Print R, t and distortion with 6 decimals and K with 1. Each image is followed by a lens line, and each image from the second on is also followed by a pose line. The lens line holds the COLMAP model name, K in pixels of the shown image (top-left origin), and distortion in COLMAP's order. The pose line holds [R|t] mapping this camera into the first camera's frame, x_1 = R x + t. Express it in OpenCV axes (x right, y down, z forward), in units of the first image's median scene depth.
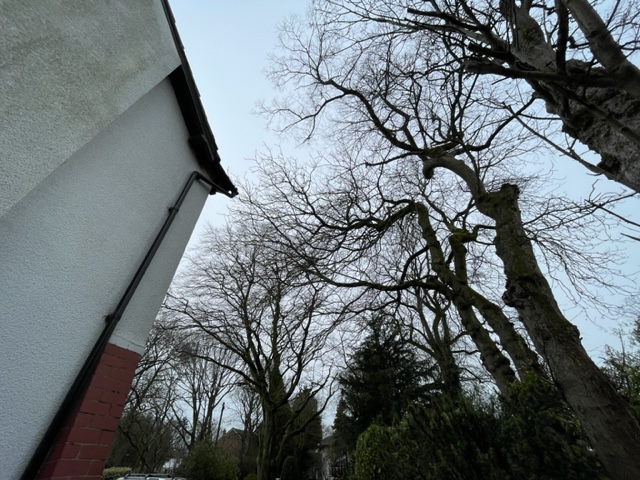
lens RADIAL K [[260.7, 0, 320.0], [0, 260.7, 240.0], [0, 0, 1]] dist [-0.000769, -0.000034]
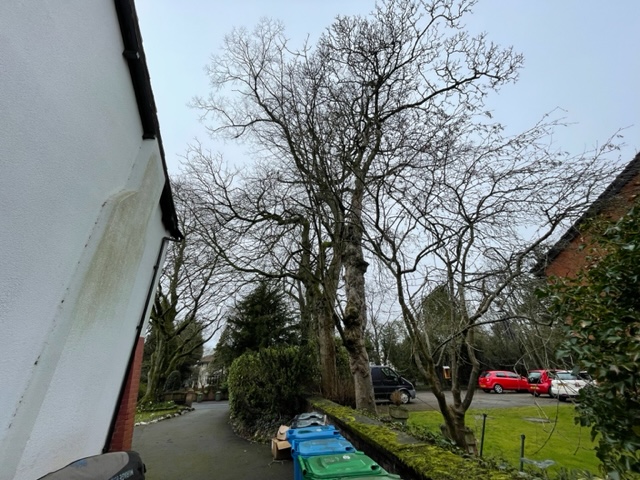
lens RADIAL K [[260.7, 0, 320.0], [0, 260.7, 240.0], [0, 0, 1]] dist [-0.000769, -0.000034]
pose [[0.919018, 0.164673, 0.358175, -0.034802], [-0.243128, 0.951964, 0.186155, -0.212582], [-0.310315, -0.258162, 0.914908, -0.249388]]
